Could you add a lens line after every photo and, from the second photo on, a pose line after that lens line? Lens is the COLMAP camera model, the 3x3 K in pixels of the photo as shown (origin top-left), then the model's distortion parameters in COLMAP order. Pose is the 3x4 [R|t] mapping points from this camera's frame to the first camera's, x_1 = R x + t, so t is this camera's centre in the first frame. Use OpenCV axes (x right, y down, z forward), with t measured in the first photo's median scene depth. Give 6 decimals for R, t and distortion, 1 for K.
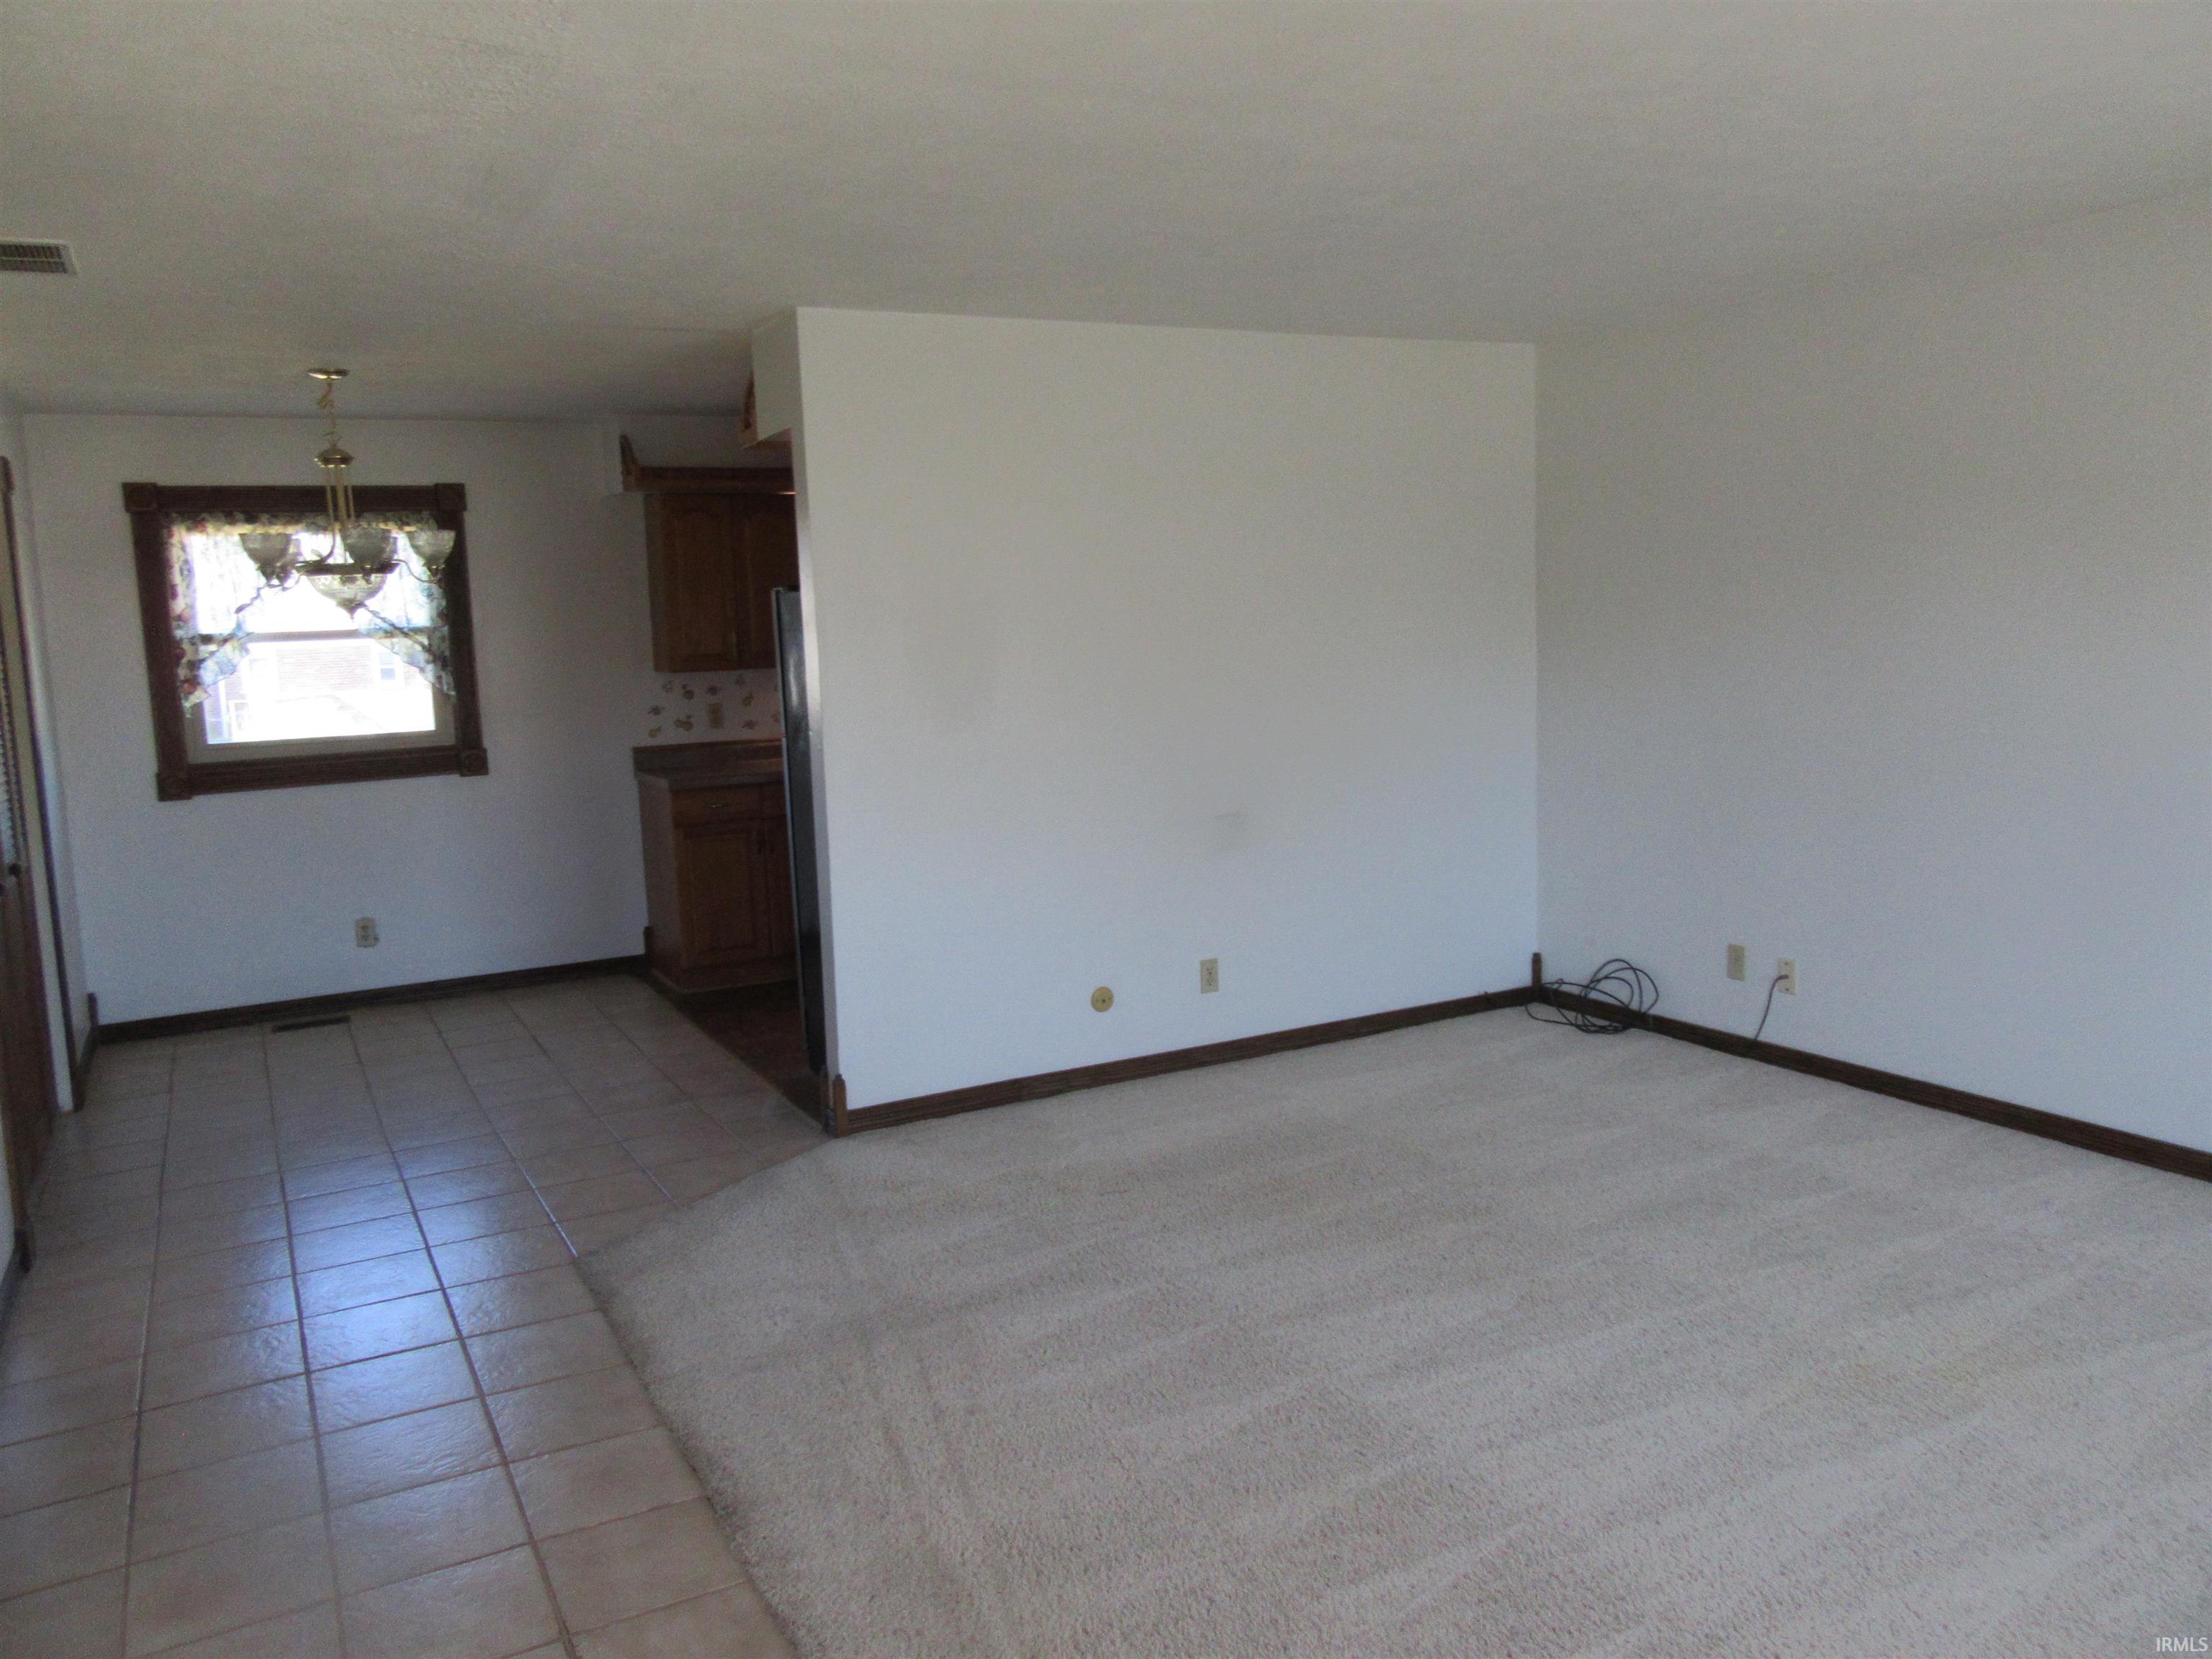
lens RADIAL K [[1620.9, 0, 1106.2], [0, 1620.9, 834.5], [0, 0, 1]] dist [0.003591, -0.003411]
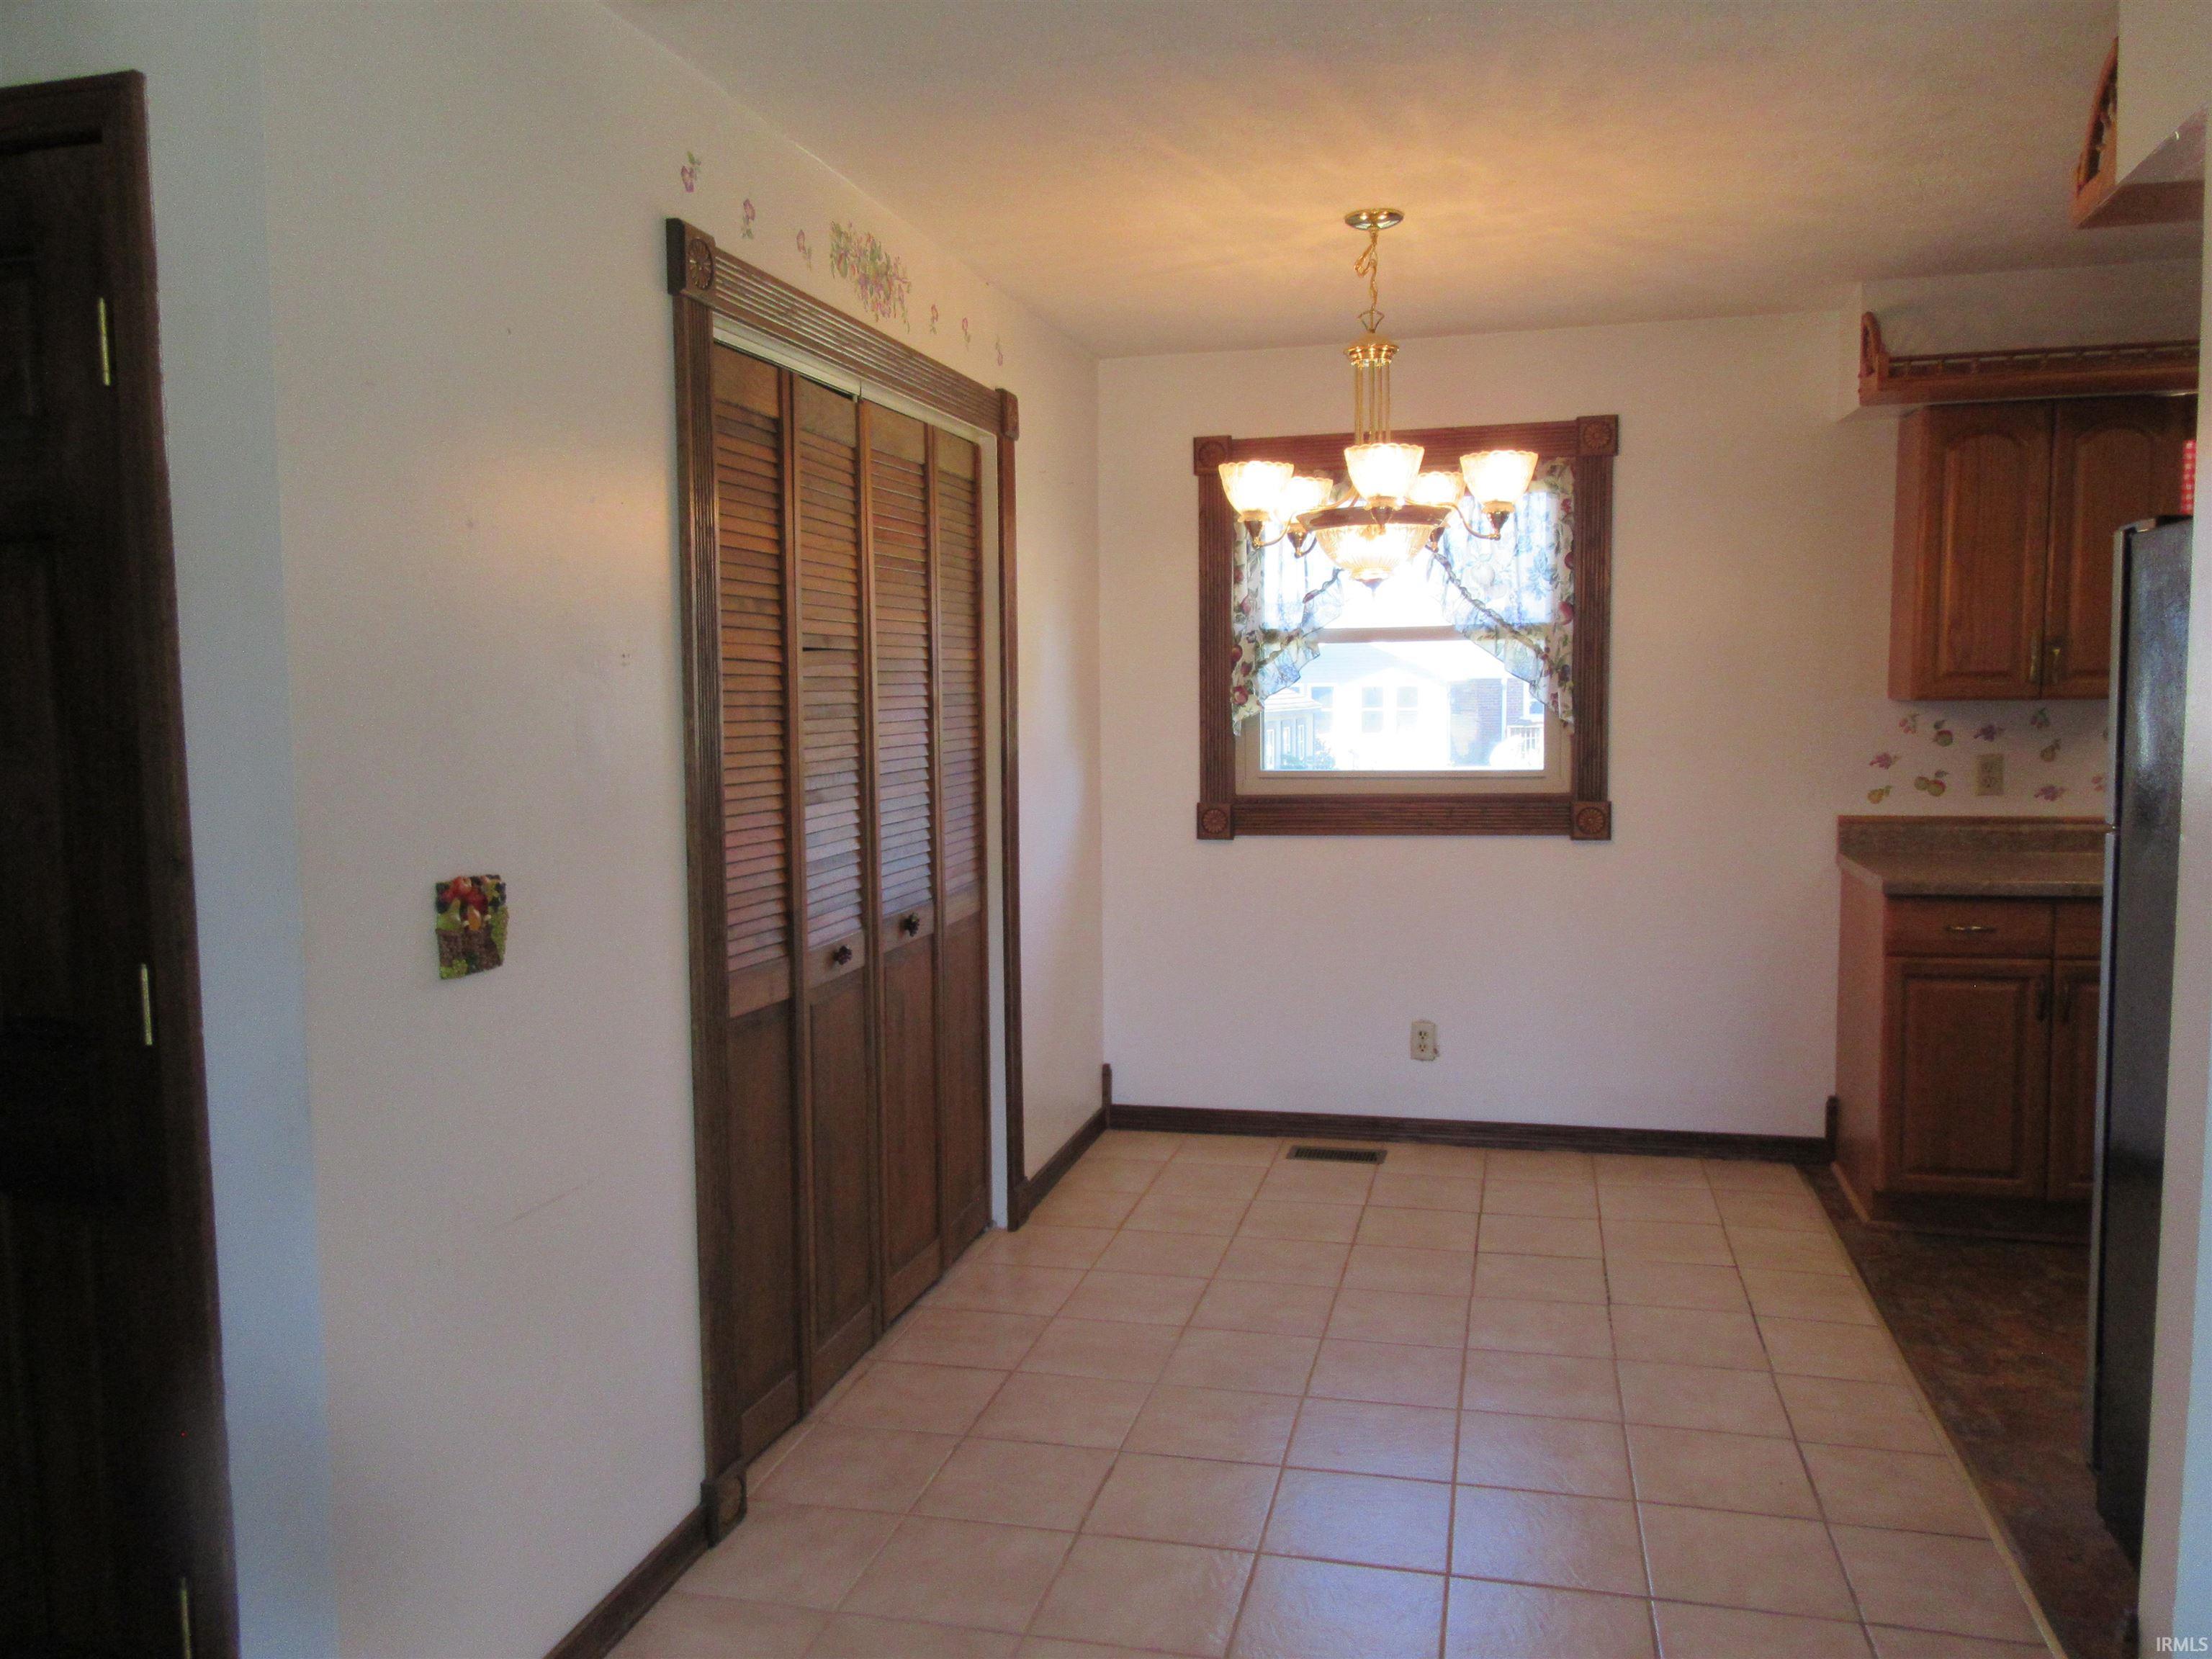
lens RADIAL K [[1620.9, 0, 1106.2], [0, 1620.9, 834.5], [0, 0, 1]] dist [0.003591, -0.003411]
pose [[0.728793, 0.087601, -0.679108, -0.073874], [-0.104700, 0.994377, 0.015908, -0.028898], [0.676682, 0.059509, 0.733866, 0.367111]]
